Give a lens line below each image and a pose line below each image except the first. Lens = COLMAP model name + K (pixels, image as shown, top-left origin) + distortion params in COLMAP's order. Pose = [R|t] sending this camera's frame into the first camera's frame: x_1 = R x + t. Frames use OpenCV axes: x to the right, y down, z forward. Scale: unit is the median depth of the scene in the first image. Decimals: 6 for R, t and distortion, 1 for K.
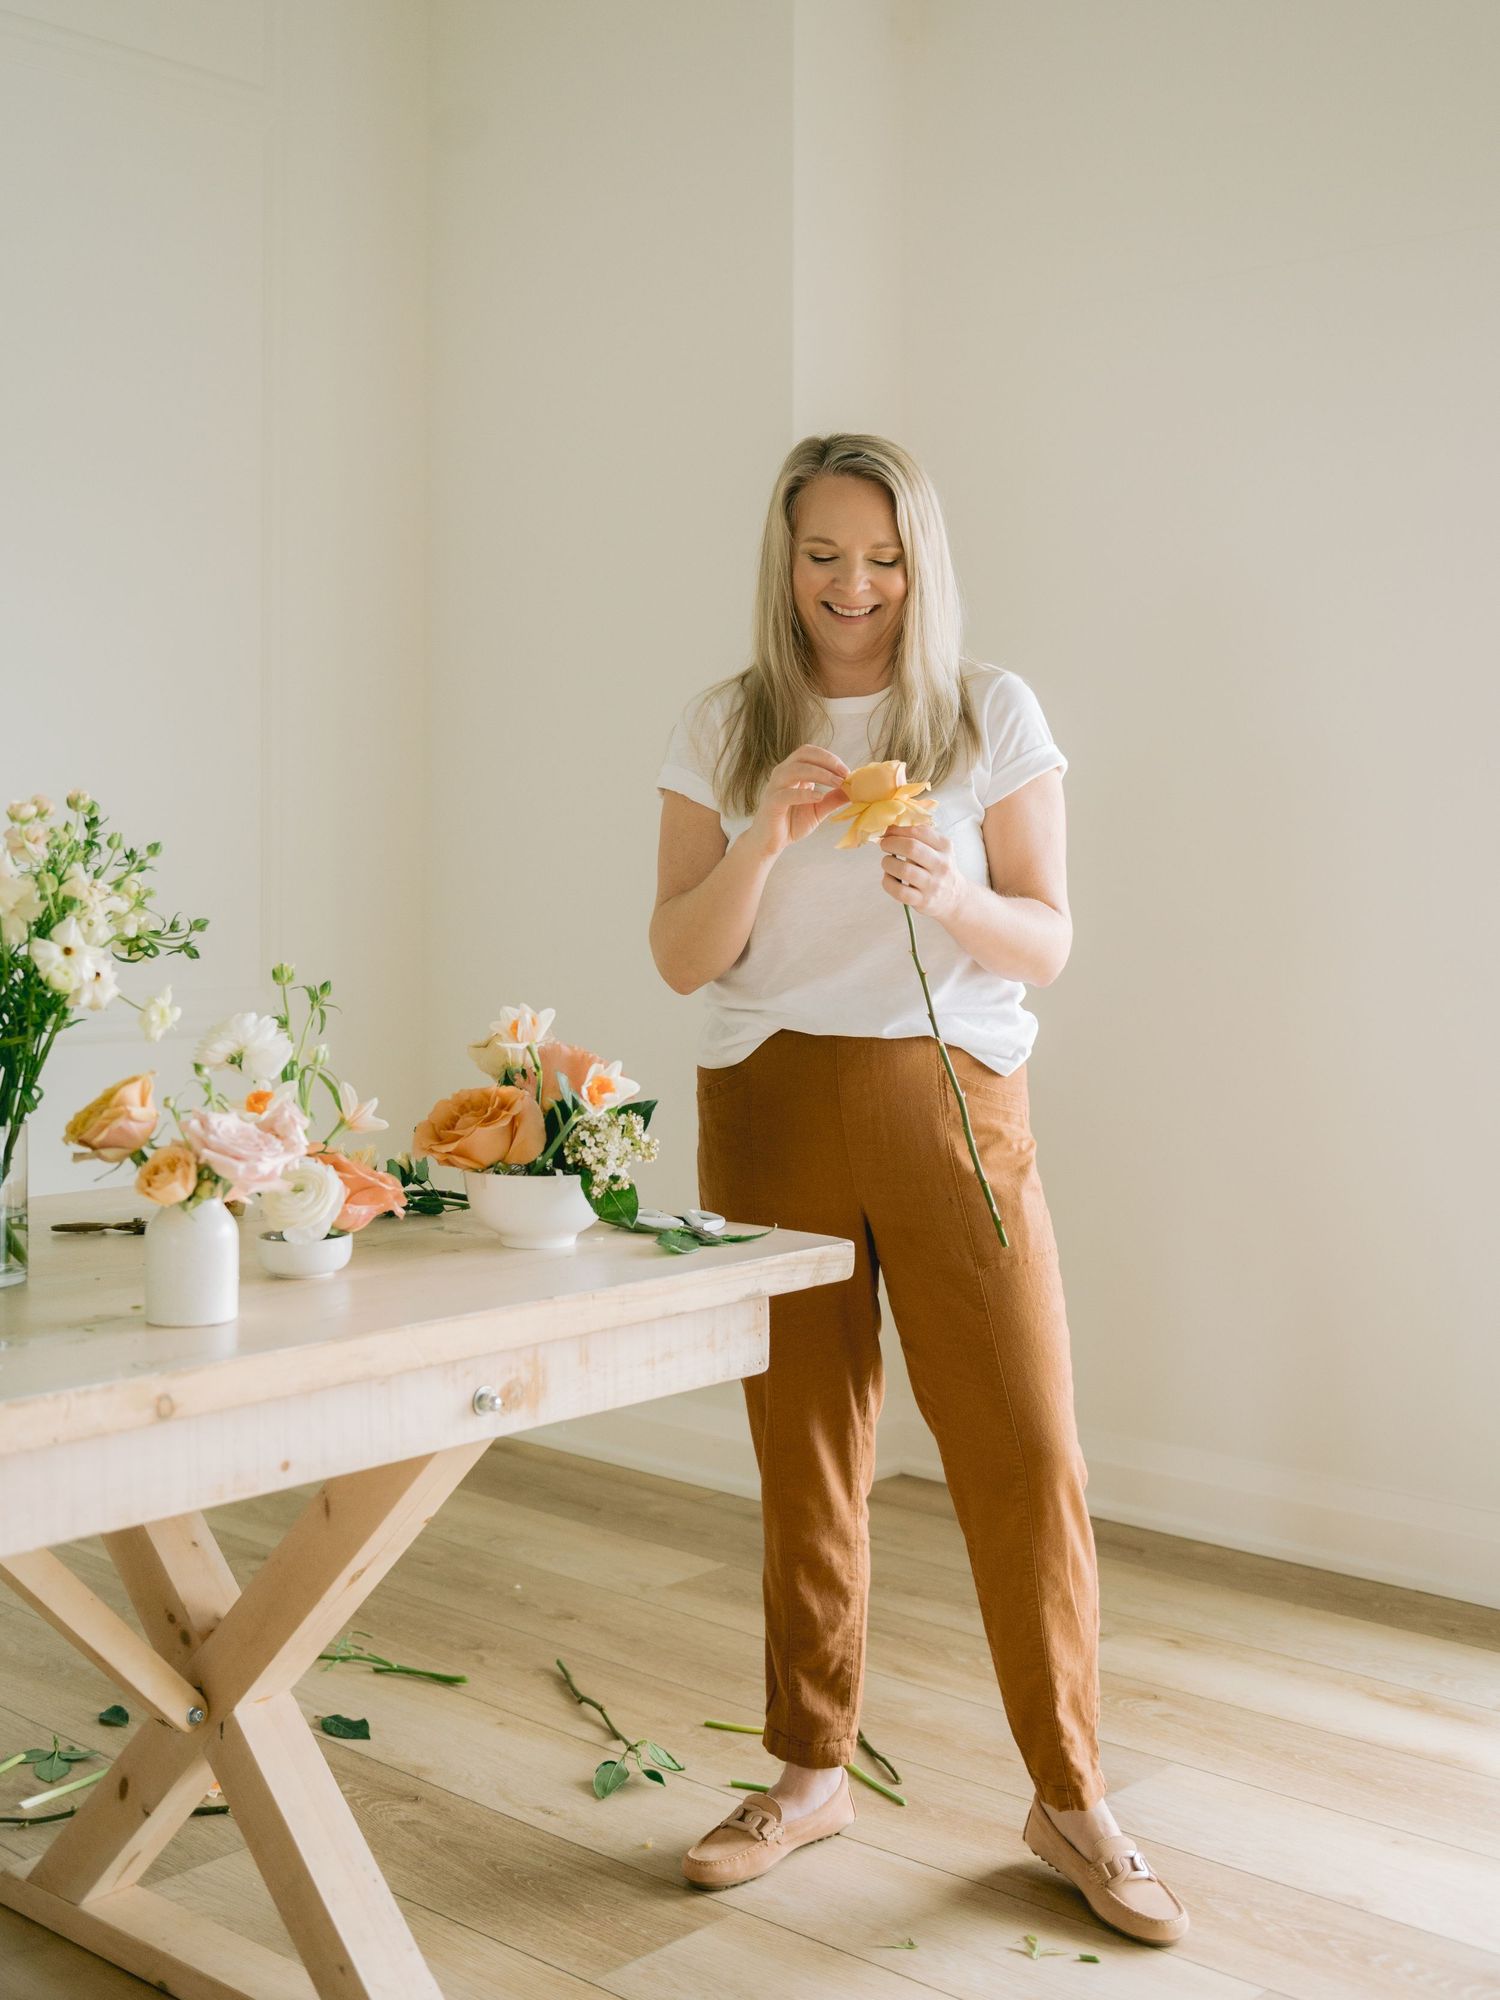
lens RADIAL K [[2372.0, 0, 732.2], [0, 2372.0, 995.6], [0, 0, 1]] dist [0.035036, 0.000000]
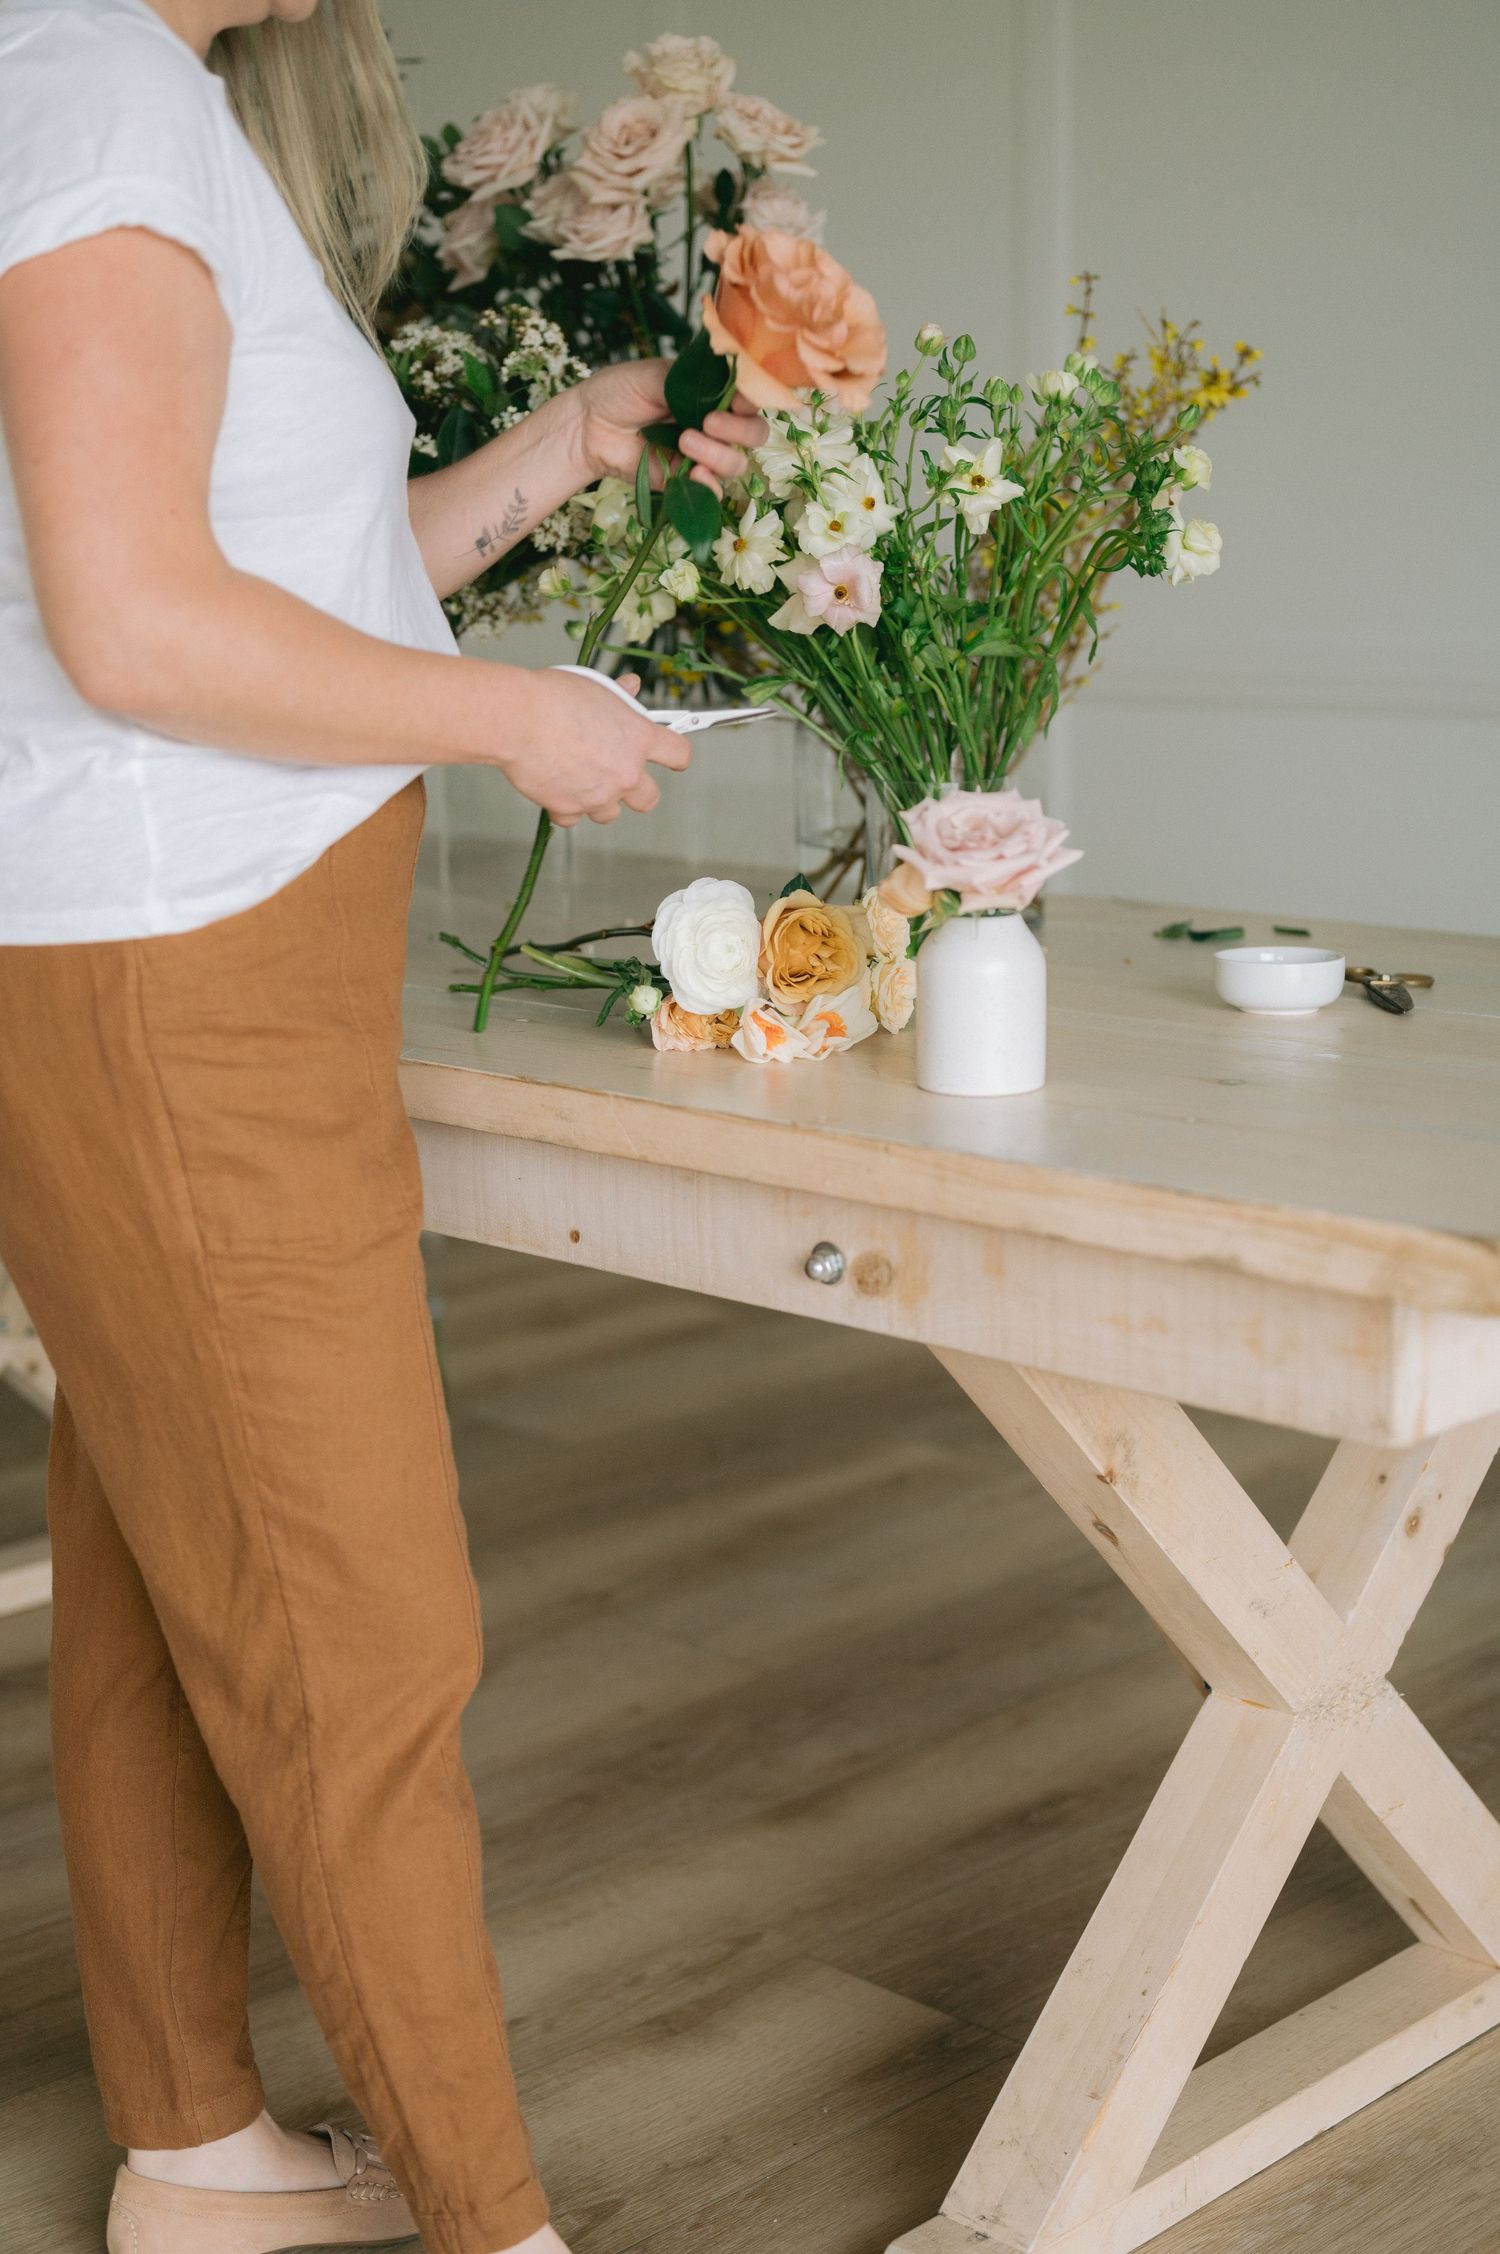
lens RADIAL K [[3212.0, 0, 734.4], [0, 3212.0, 1136.9], [0, 0, 1]] dist [0.001866, 0.000000]
pose [[-0.056414, 0.189402, -0.980278, 0.699626], [-0.039361, 0.980656, 0.191740, -0.029672], [0.997631, 0.049401, -0.047868, 0.939130]]
